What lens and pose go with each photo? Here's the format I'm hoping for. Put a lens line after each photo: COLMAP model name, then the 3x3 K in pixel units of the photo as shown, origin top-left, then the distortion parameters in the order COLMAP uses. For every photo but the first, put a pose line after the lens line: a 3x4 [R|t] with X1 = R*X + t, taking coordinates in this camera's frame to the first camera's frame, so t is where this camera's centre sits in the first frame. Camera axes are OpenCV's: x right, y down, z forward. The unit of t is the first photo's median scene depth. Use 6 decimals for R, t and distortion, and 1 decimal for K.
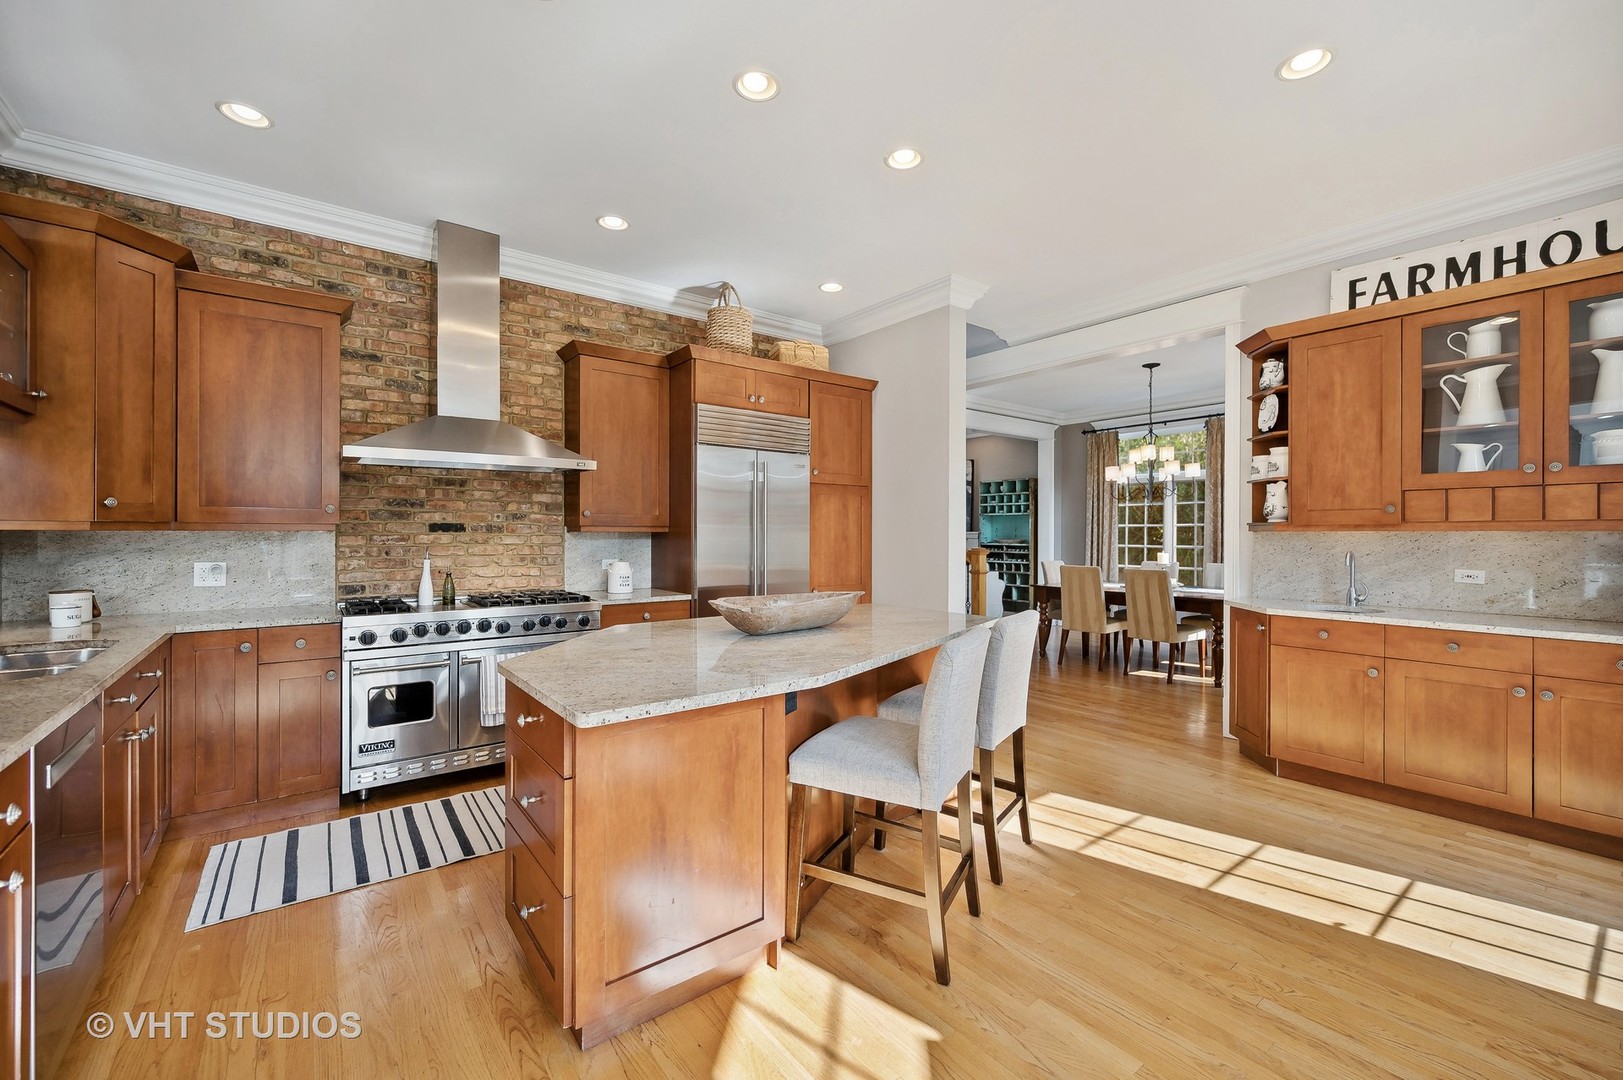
lens RADIAL K [[673.3, 0, 812.4], [0, 673.3, 534.5], [0, 0, 1]] dist [-0.000239, 0.000627]
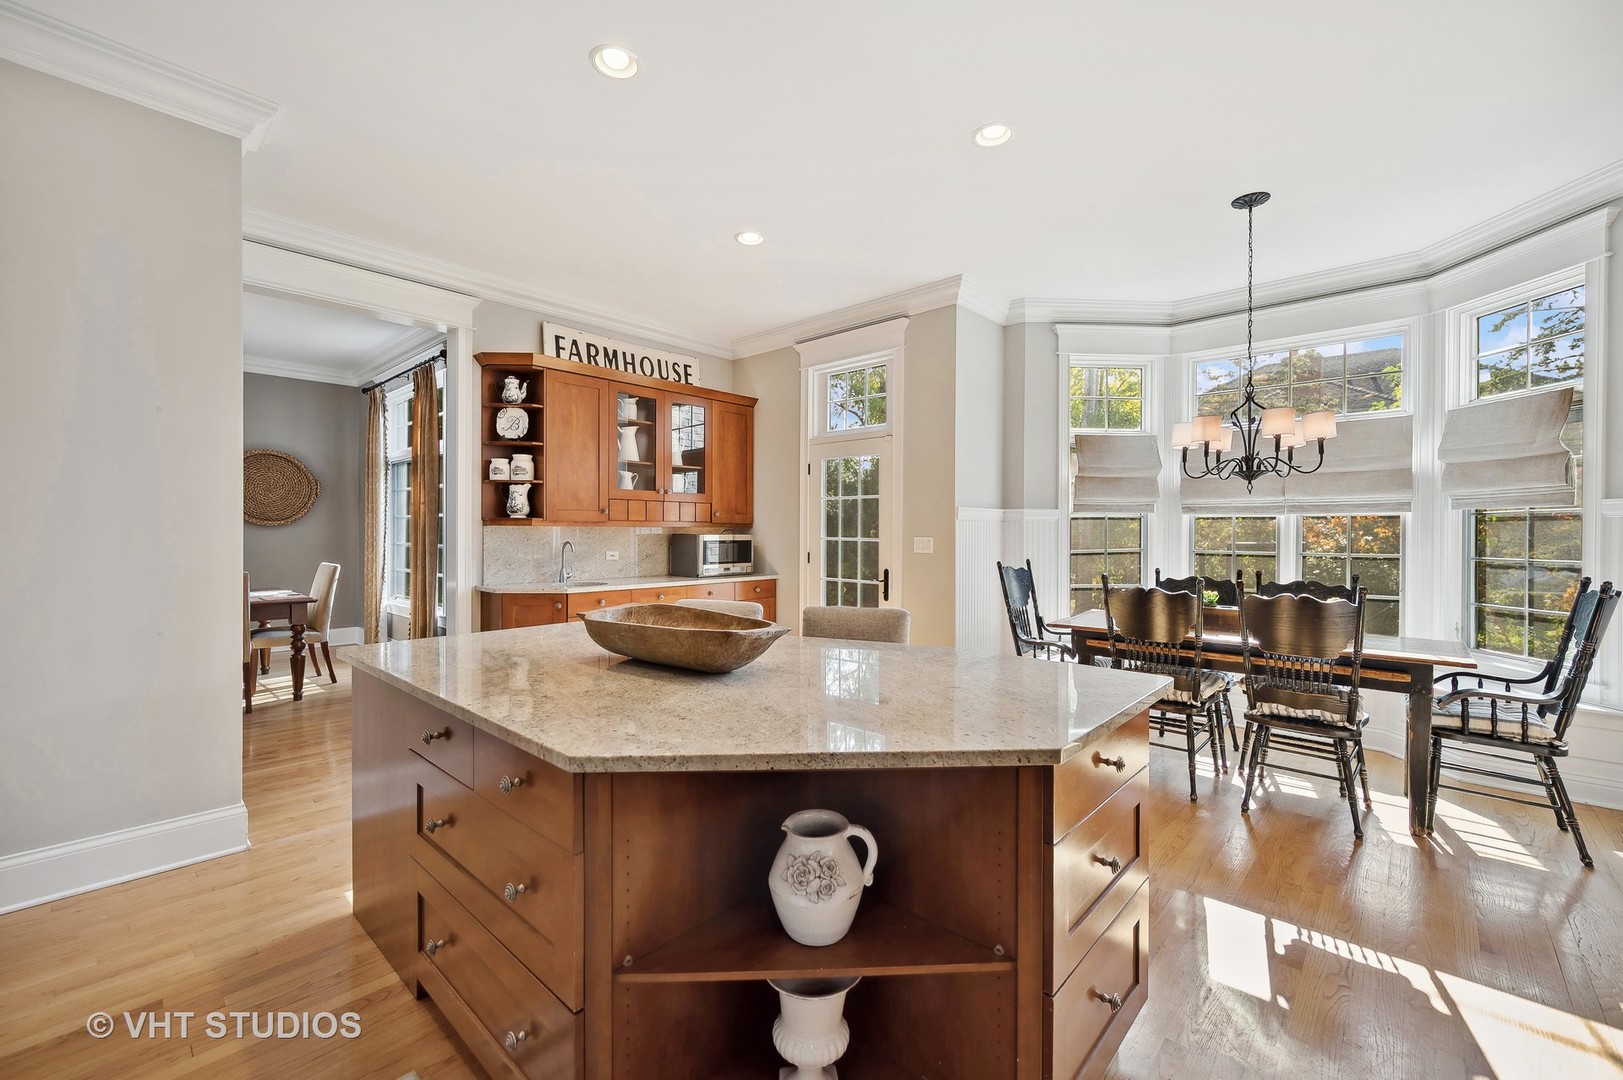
lens RADIAL K [[673.3, 0, 802.2], [0, 673.3, 533.9], [0, 0, 1]] dist [-0.000239, 0.000627]
pose [[-0.188068, -0.006179, 0.982137, -0.604056], [0.002417, 0.999974, 0.006754, 0.002530], [-0.982153, 0.003644, -0.188048, 0.808633]]
